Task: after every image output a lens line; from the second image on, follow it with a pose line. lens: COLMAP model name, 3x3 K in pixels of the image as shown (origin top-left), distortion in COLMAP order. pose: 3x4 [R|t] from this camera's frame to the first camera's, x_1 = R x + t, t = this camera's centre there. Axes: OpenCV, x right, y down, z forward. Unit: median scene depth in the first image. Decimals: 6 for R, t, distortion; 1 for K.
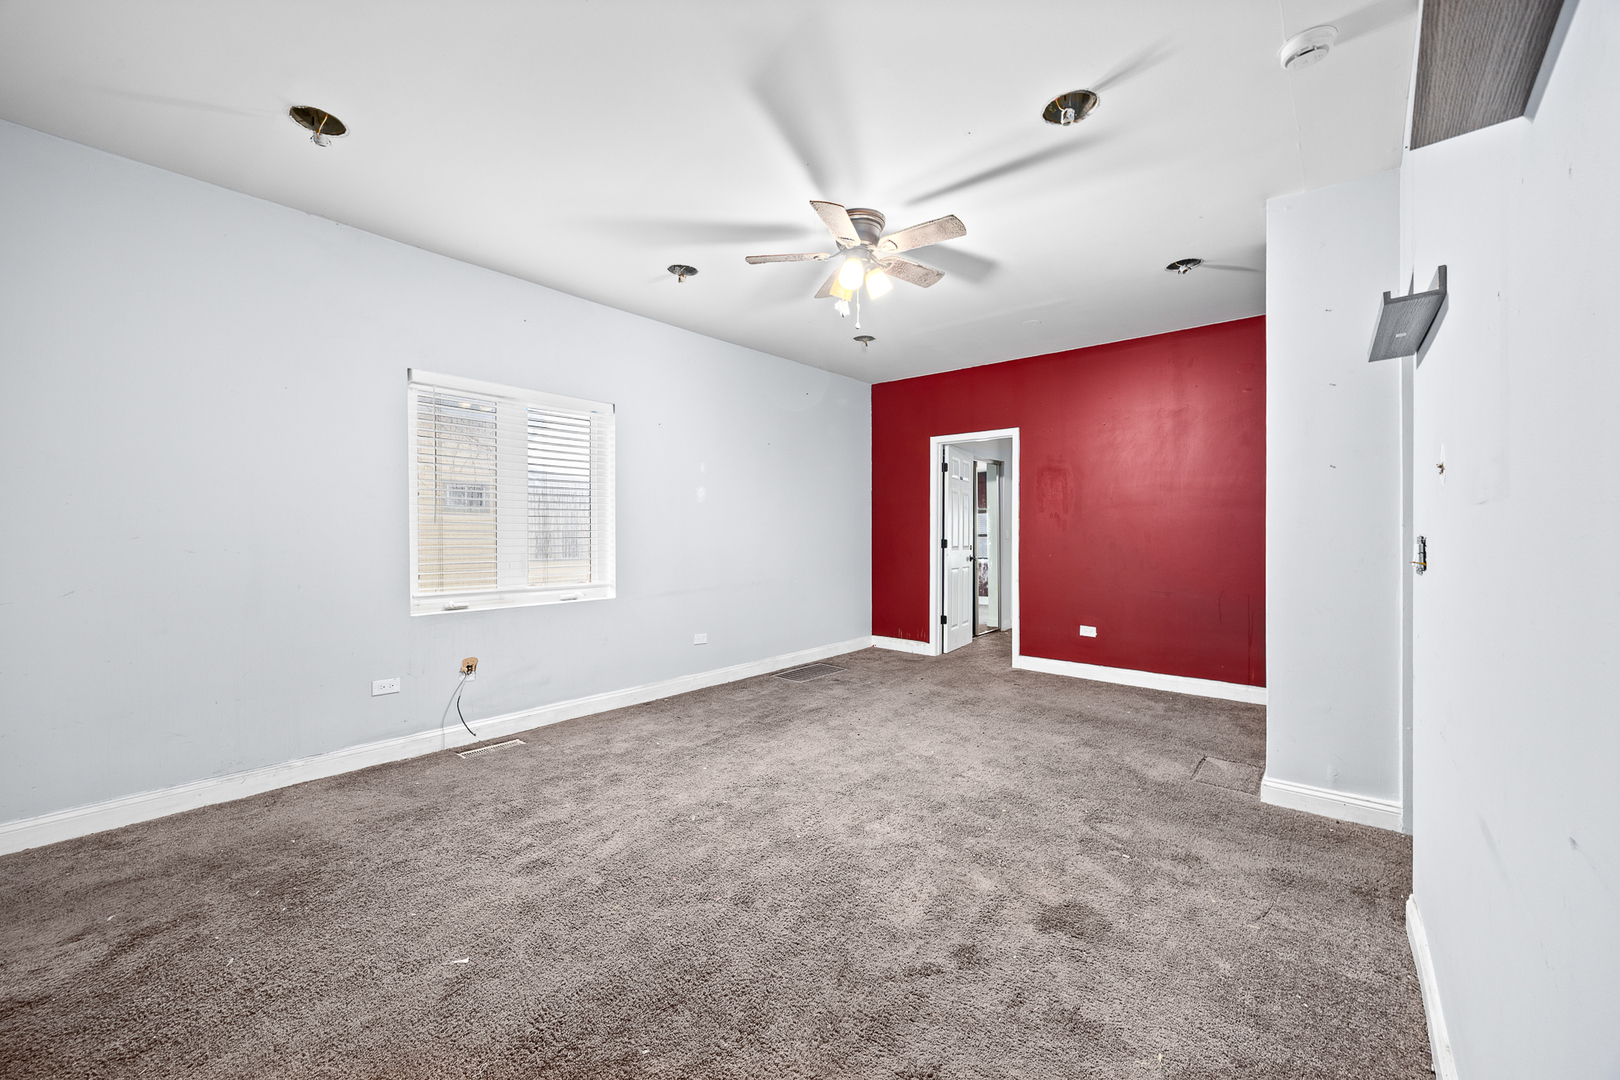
lens RADIAL K [[623.3, 0, 817.6], [0, 623.3, 536.0], [0, 0, 1]] dist [0.001141, -0.000160]
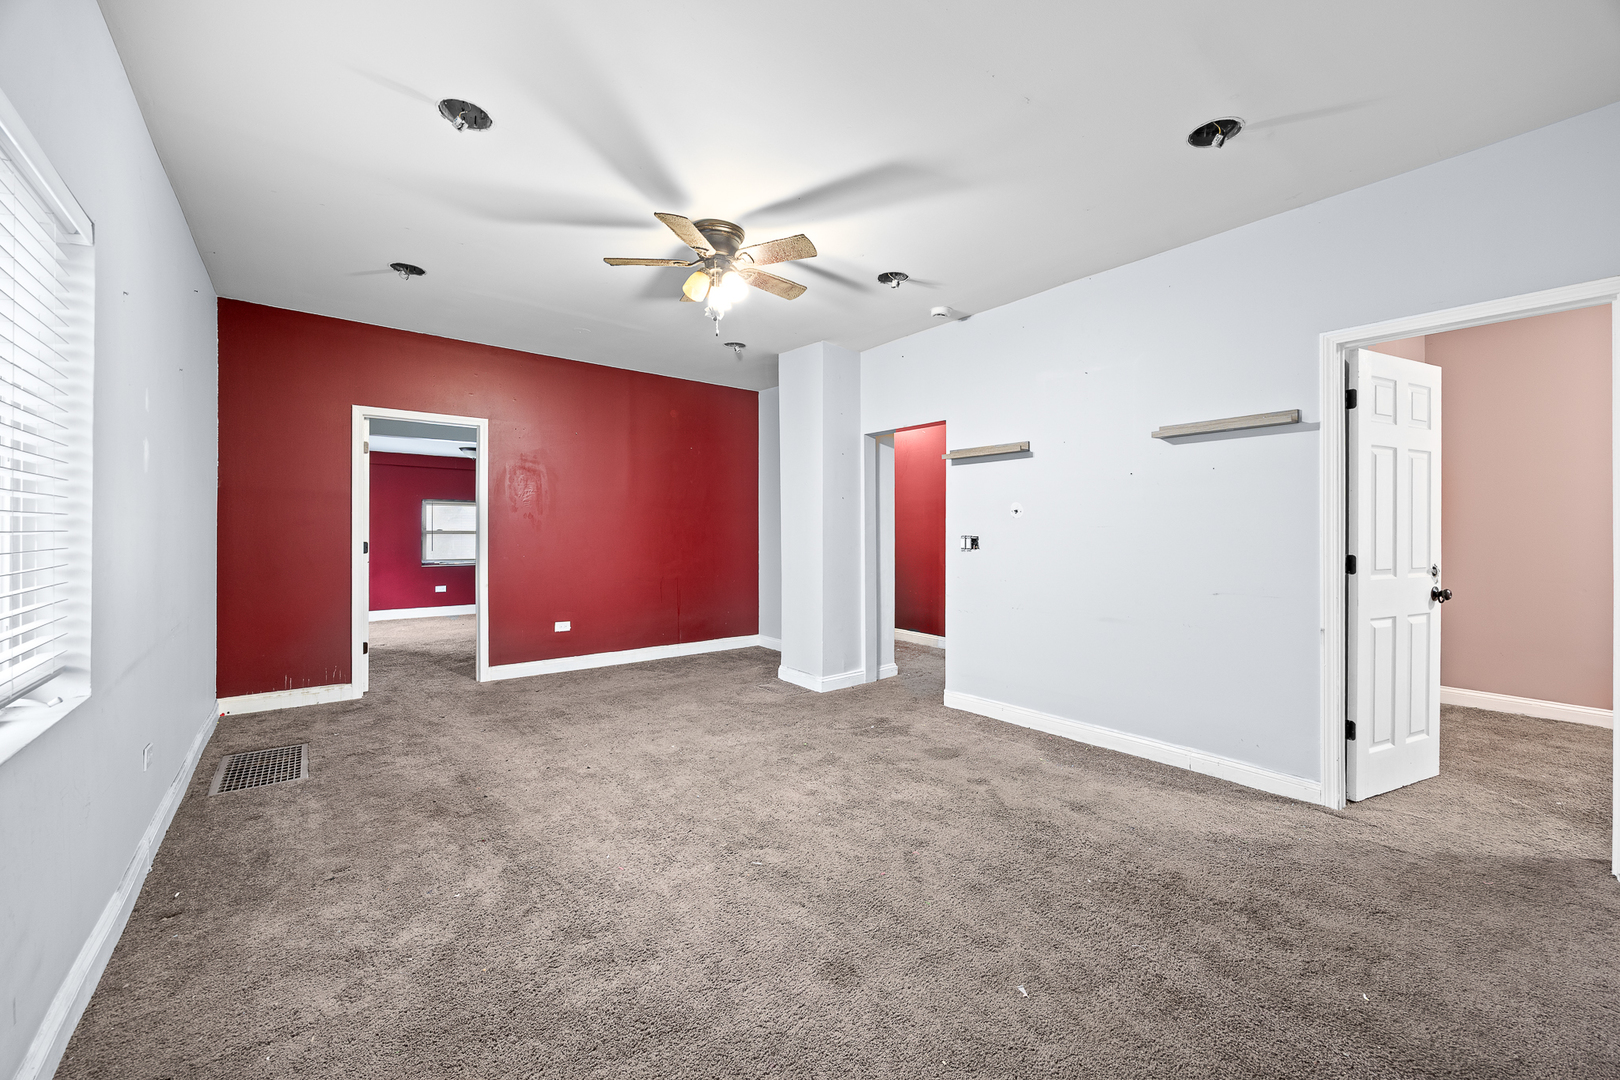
lens RADIAL K [[623.3, 0, 812.5], [0, 623.3, 534.3], [0, 0, 1]] dist [0.001141, -0.000160]
pose [[0.190258, -0.004803, 0.981722, -0.706666], [-0.000320, 0.999988, 0.004954, -0.012788], [-0.981734, -0.001257, 0.190255, 0.508223]]
